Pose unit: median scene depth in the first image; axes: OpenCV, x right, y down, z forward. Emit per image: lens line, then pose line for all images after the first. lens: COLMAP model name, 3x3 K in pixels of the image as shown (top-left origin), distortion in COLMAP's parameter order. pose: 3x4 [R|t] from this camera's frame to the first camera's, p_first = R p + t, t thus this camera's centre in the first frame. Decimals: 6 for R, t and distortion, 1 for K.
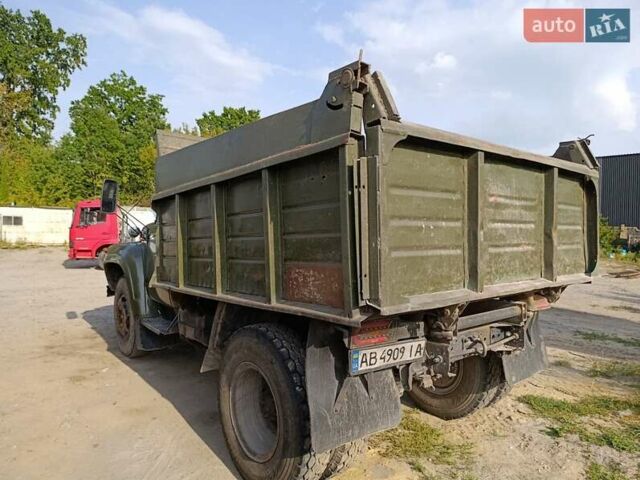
lens RADIAL K [[450.5, 0, 320.0], [0, 450.5, 240.0], [0, 0, 1]] dist [-0.007320, -0.008124]
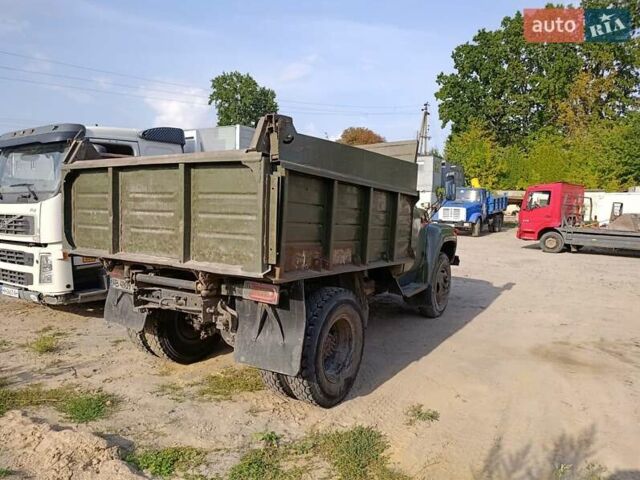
lens RADIAL K [[450.5, 0, 320.0], [0, 450.5, 240.0], [0, 0, 1]] dist [-0.007320, -0.008124]
pose [[0.296867, 0.072659, -0.952151, 1.850799], [-0.033540, 0.997279, 0.065645, -0.058255], [0.954330, 0.012447, 0.298496, 1.073667]]
